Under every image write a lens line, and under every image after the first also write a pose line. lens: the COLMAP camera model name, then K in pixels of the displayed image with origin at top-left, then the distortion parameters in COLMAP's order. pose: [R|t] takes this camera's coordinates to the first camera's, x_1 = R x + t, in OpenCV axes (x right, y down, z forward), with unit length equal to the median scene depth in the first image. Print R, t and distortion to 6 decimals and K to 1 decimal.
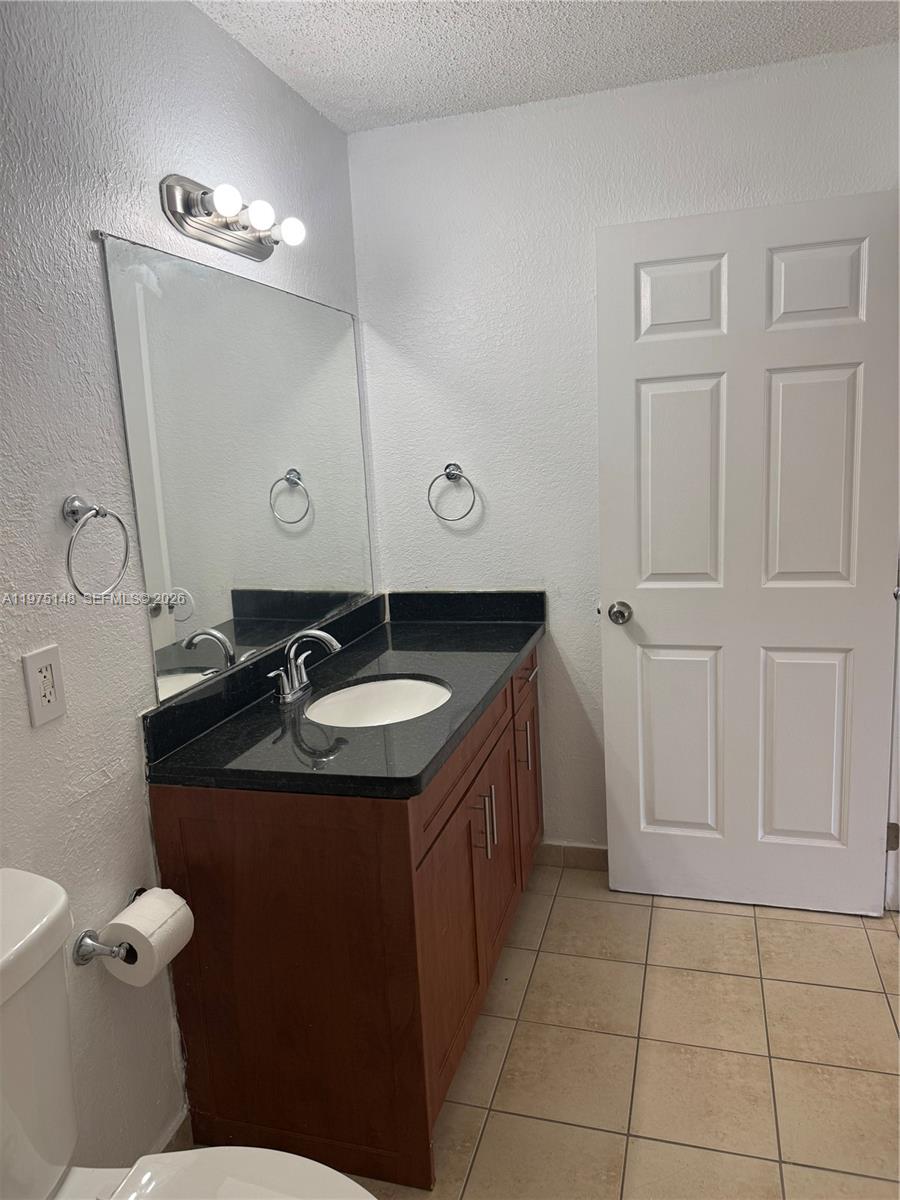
lens RADIAL K [[851.7, 0, 452.4], [0, 851.7, 605.8], [0, 0, 1]] dist [0.033560, -0.014906]
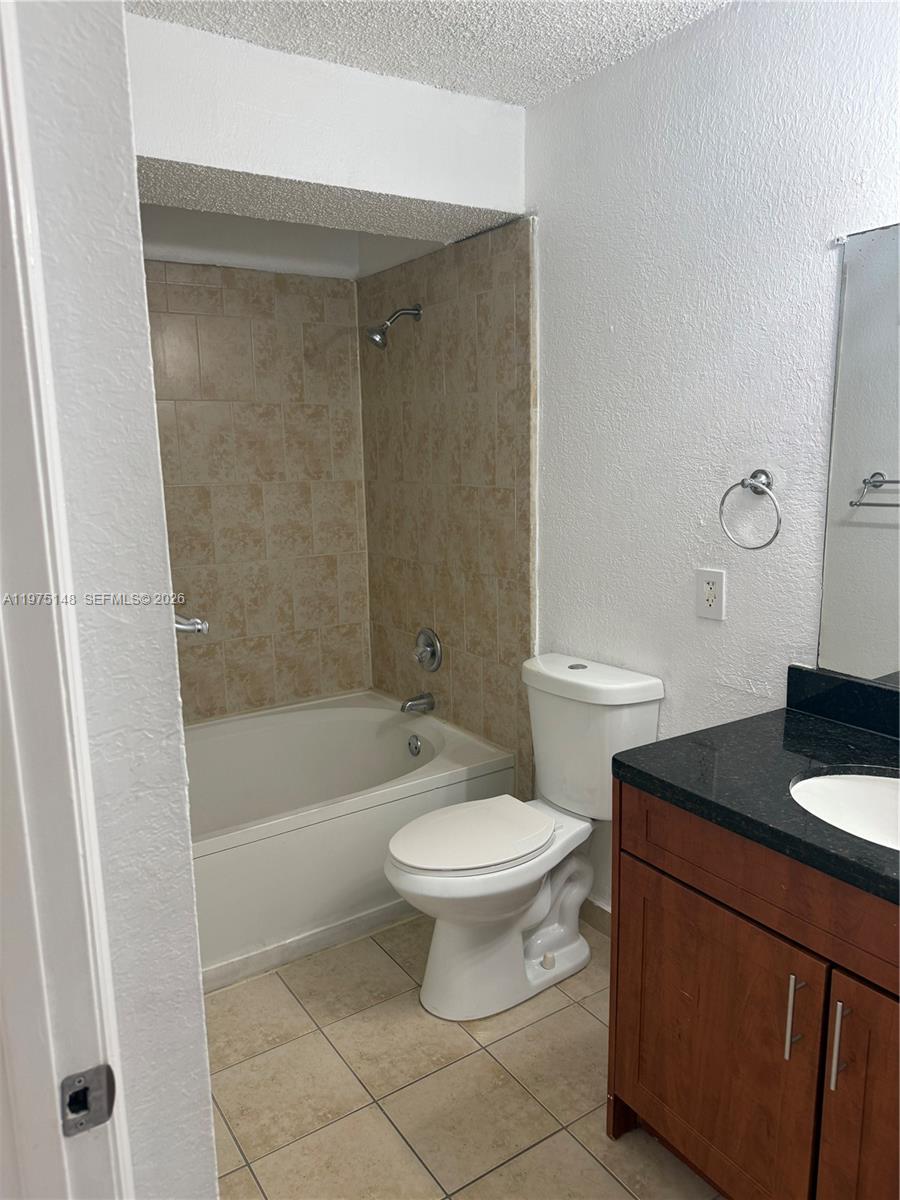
lens RADIAL K [[851.7, 0, 449.6], [0, 851.7, 598.1], [0, 0, 1]] dist [0.033560, -0.014906]
pose [[-0.638152, 0.206451, -0.741715, 0.862285], [-0.089081, 0.937108, 0.337480, -0.340910], [0.764740, 0.281436, -0.579626, 1.441633]]
